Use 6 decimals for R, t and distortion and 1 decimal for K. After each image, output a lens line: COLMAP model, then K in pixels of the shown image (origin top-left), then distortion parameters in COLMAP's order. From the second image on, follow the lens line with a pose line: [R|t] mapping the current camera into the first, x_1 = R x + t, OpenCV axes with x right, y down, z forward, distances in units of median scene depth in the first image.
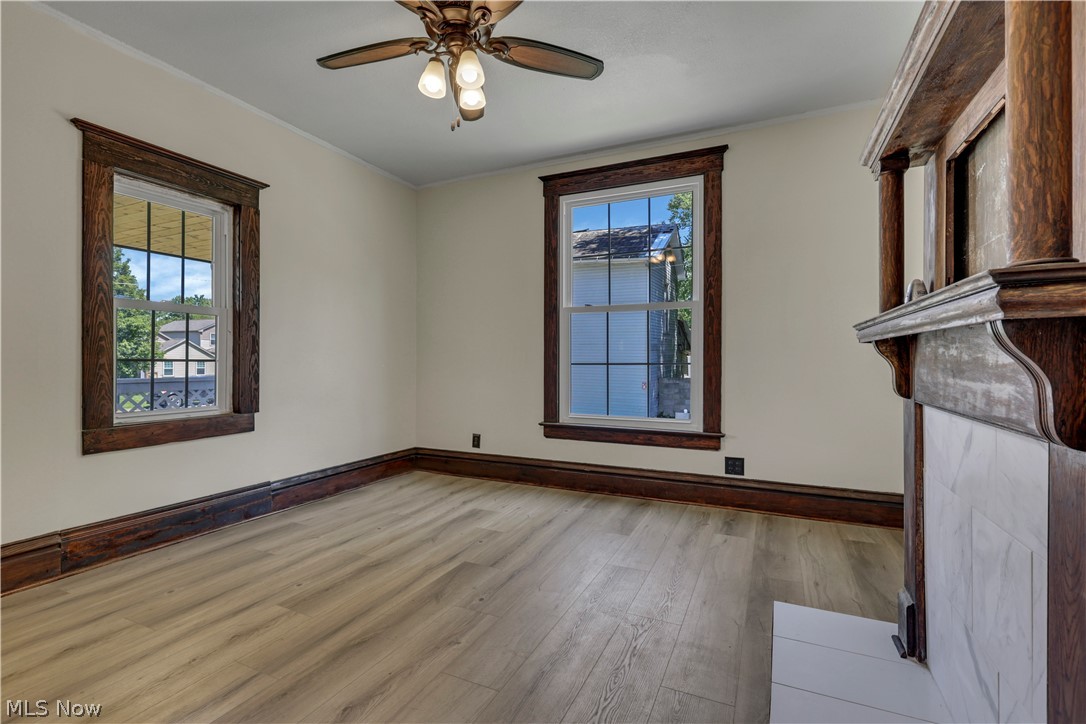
lens RADIAL K [[500.4, 0, 539.0], [0, 500.4, 346.5], [0, 0, 1]] dist [-0.001069, -0.000053]
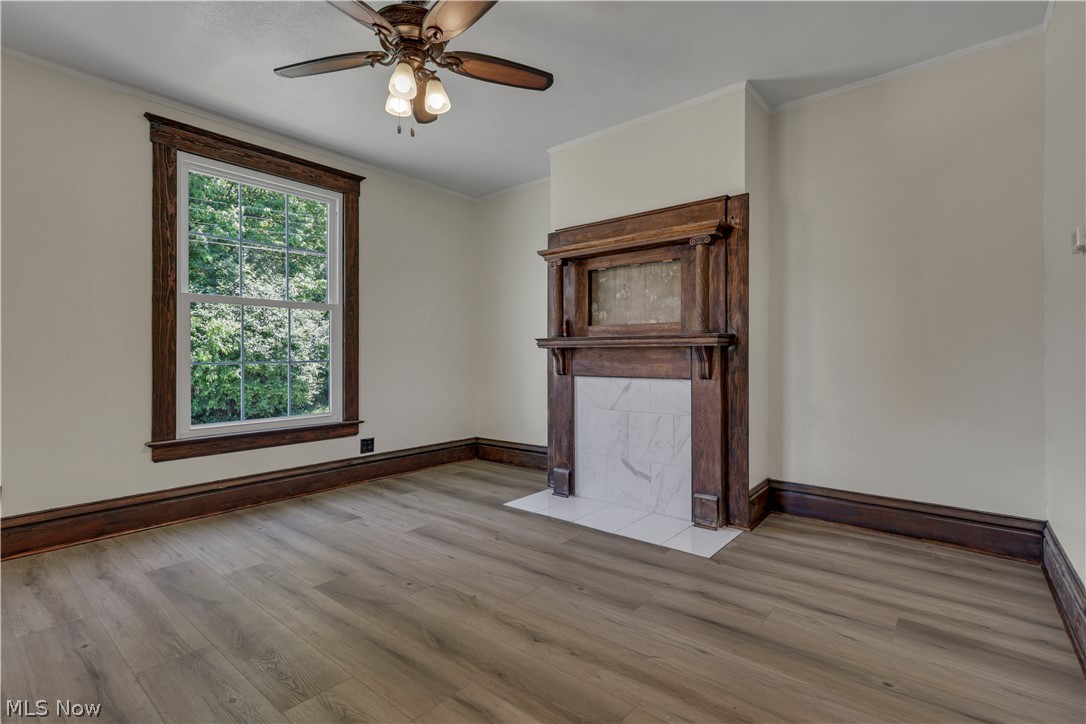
lens RADIAL K [[506.0, 0, 546.0], [0, 506.0, 336.9], [0, 0, 1]] dist [0.001067, 0.000762]
pose [[0.241319, 0.031760, 0.969926, -0.679185], [-0.024442, 0.999346, -0.026642, -0.001306], [-0.970138, -0.017278, 0.241938, 0.282036]]
